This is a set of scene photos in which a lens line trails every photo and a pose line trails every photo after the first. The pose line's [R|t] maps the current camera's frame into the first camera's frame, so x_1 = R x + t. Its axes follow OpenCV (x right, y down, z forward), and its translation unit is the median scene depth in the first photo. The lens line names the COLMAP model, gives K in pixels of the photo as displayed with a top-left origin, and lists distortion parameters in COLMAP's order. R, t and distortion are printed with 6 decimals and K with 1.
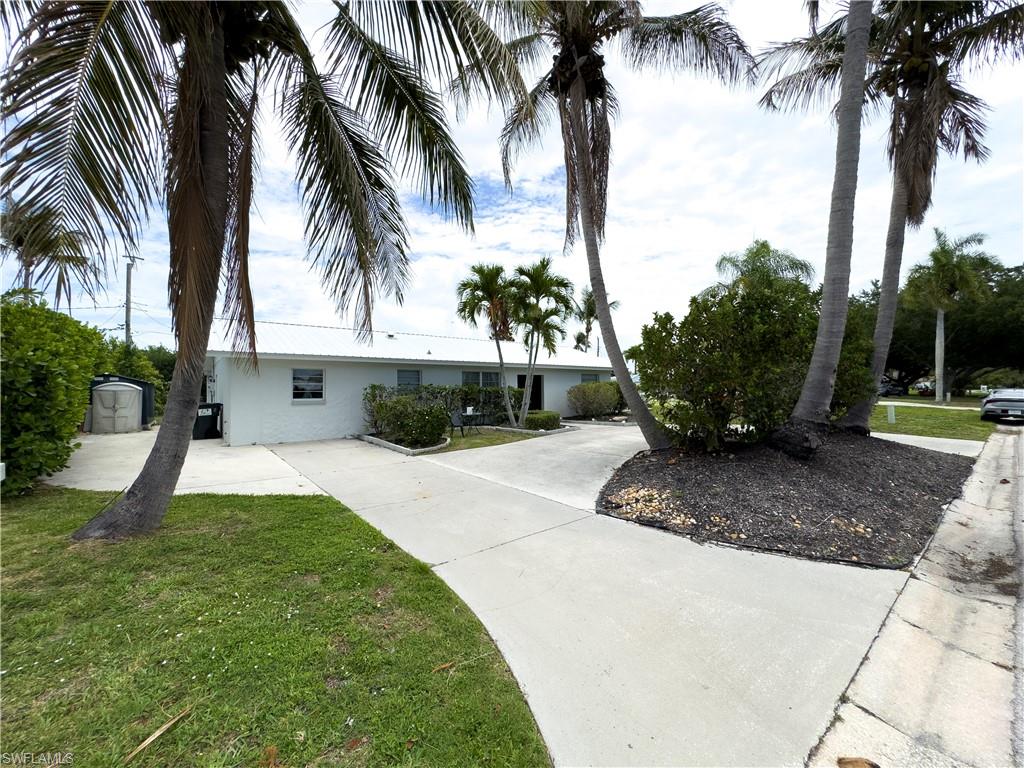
lens RADIAL K [[410.1, 0, 511.9], [0, 410.1, 372.8], [0, 0, 1]] dist [0.000549, 0.000008]
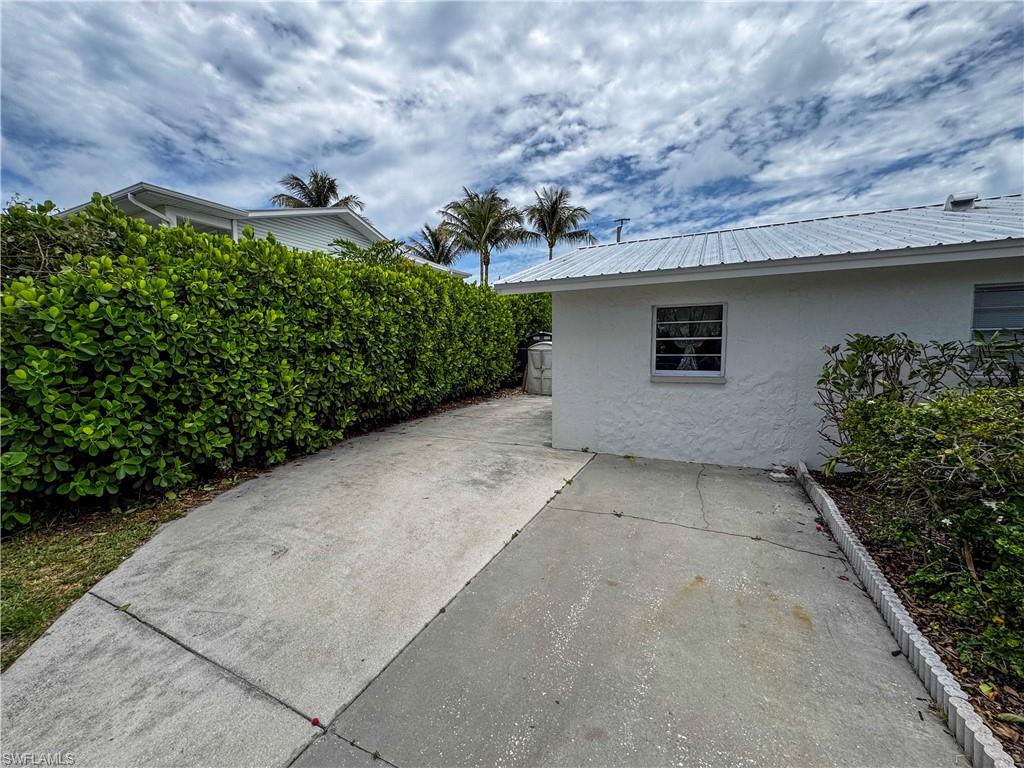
lens RADIAL K [[410.1, 0, 511.9], [0, 410.1, 372.8], [0, 0, 1]] dist [0.000549, 0.000008]
pose [[0.403420, 0.055308, -0.913342, -0.146867], [0.041957, 0.996003, 0.078846, 0.019622], [0.914053, -0.070129, 0.399487, 0.605916]]
